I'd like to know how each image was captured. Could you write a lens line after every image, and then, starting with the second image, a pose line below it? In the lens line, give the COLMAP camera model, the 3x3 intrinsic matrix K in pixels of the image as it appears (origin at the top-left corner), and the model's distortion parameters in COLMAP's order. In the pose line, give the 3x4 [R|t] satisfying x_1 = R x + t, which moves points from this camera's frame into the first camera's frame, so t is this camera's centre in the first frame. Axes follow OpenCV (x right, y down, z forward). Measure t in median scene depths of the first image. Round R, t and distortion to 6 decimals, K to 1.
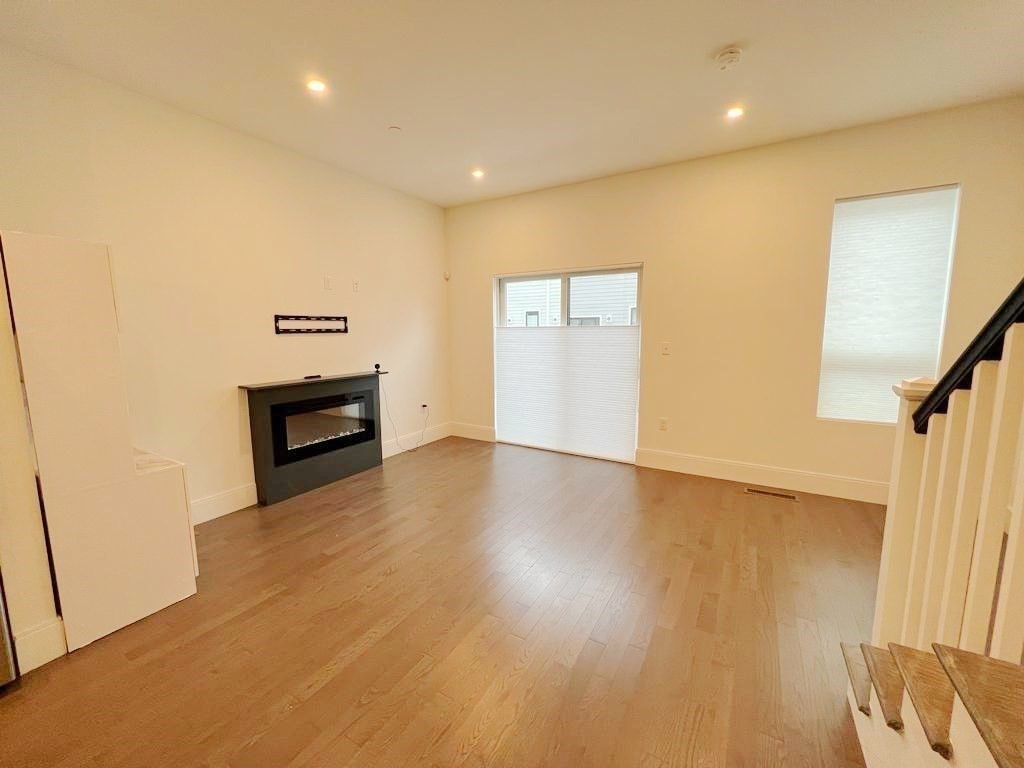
lens RADIAL K [[408.3, 0, 508.9], [0, 408.3, 380.1], [0, 0, 1]] dist [-0.003915, -0.000052]
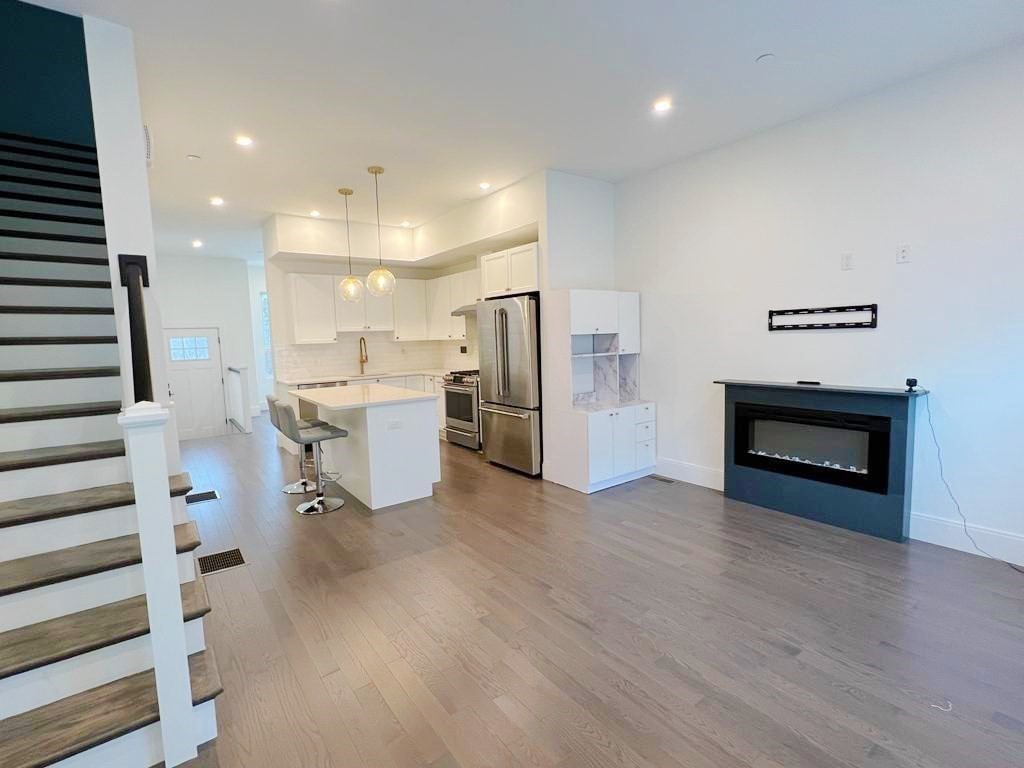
lens RADIAL K [[485.0, 0, 512.0], [0, 485.0, 380.0], [0, 0, 1]] dist [-0.003759, -0.000309]
pose [[-0.376292, 0.100976, -0.920982, 0.650724], [-0.081738, 0.986549, 0.141561, -0.104929], [0.922889, 0.128548, -0.362977, 0.824558]]
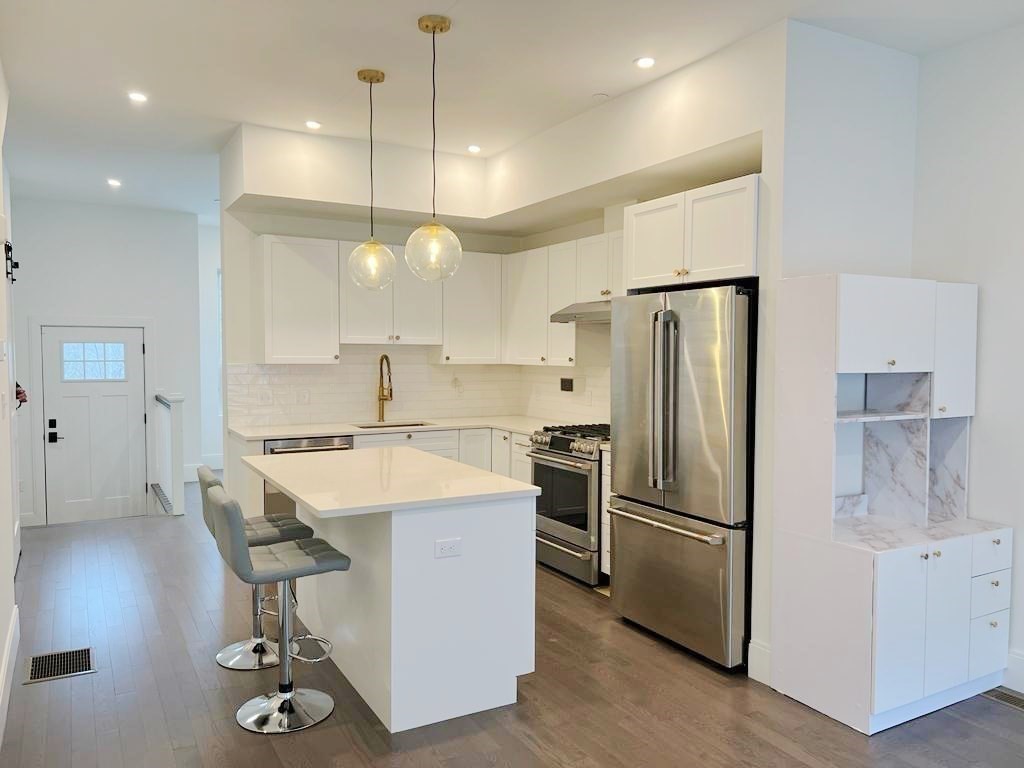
lens RADIAL K [[770.9, 0, 516.1], [0, 770.9, 385.7], [0, 0, 1]] dist [0.066579, -0.087101]
pose [[-0.485818, 0.040560, -0.873118, 0.424979], [-0.110911, 0.987987, 0.107609, -0.098123], [0.866995, 0.149117, -0.475483, 0.619998]]
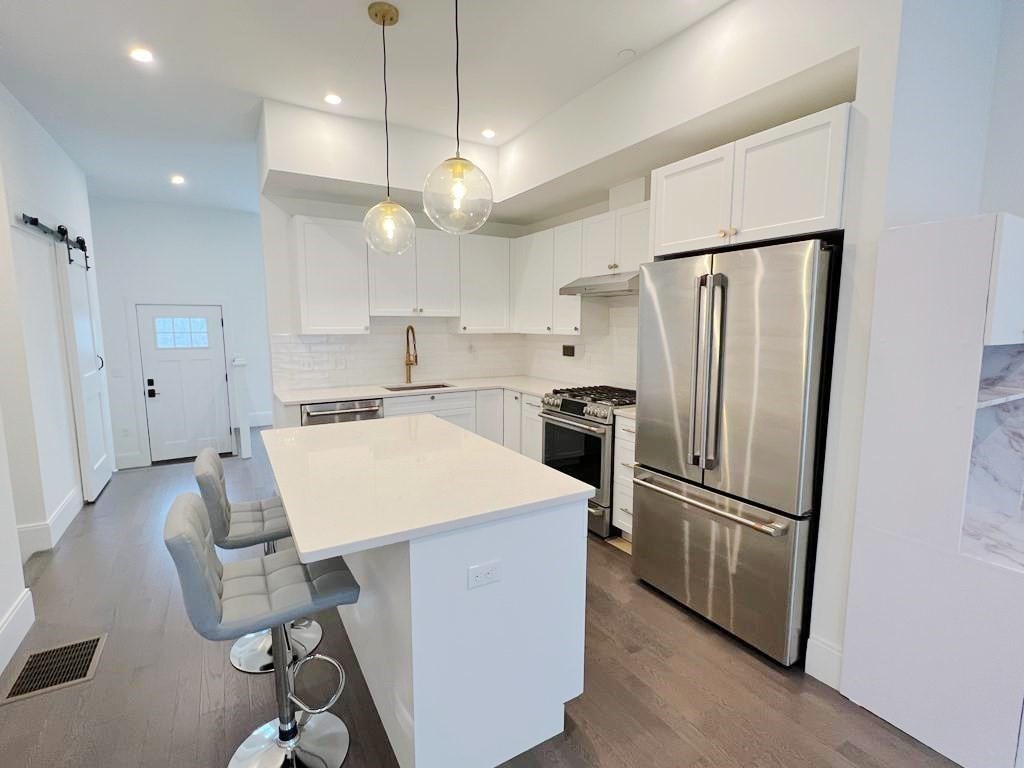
lens RADIAL K [[485.0, 0, 510.9], [0, 485.0, 382.4], [0, 0, 1]] dist [-0.003759, -0.000309]
pose [[-0.467005, 0.110129, -0.877370, 0.062543], [-0.107183, 0.977848, 0.179793, -0.058945], [0.877734, 0.178003, -0.444856, 0.353720]]
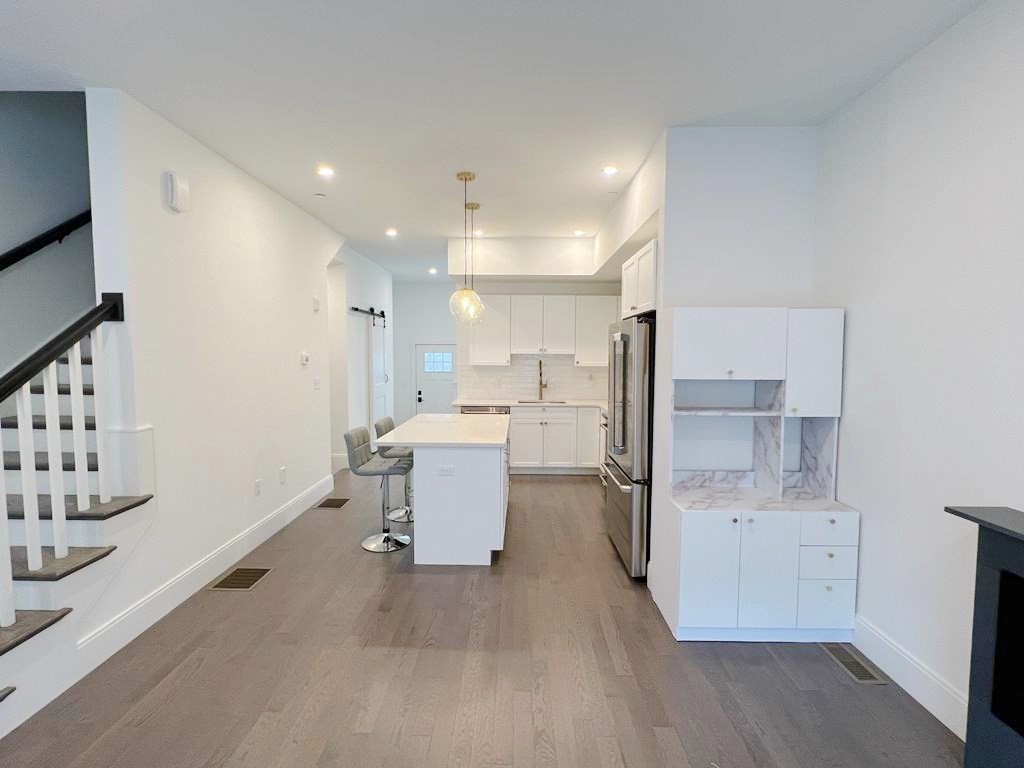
lens RADIAL K [[485.0, 0, 505.9], [0, 485.0, 383.0], [0, 0, 1]] dist [-0.003759, -0.000309]
pose [[-0.865287, 0.030750, -0.500333, 0.101441], [-0.062910, 0.983564, 0.169247, -0.161864], [0.497313, 0.177923, -0.849131, 1.017347]]
